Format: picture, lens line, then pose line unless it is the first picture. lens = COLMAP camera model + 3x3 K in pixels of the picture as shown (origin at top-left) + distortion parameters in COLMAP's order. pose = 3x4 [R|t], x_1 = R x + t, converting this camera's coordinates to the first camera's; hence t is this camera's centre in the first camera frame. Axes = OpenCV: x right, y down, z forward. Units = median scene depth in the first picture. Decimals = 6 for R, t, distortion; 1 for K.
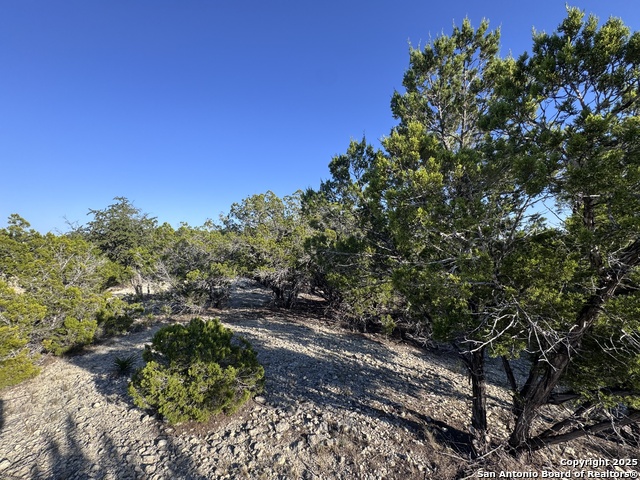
lens RADIAL K [[256.0, 0, 320.0], [0, 256.0, 240.0], [0, 0, 1]] dist [-0.002105, 0.000392]
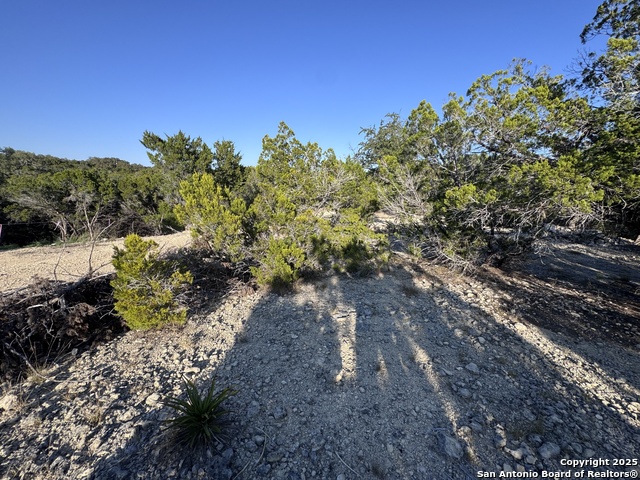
lens RADIAL K [[256.0, 0, 320.0], [0, 256.0, 240.0], [0, 0, 1]] dist [-0.002105, 0.000392]
pose [[0.559148, 0.189495, -0.807121, -0.219136], [0.007116, 0.972396, 0.233228, 0.092278], [0.829037, -0.136153, 0.542365, 0.462337]]
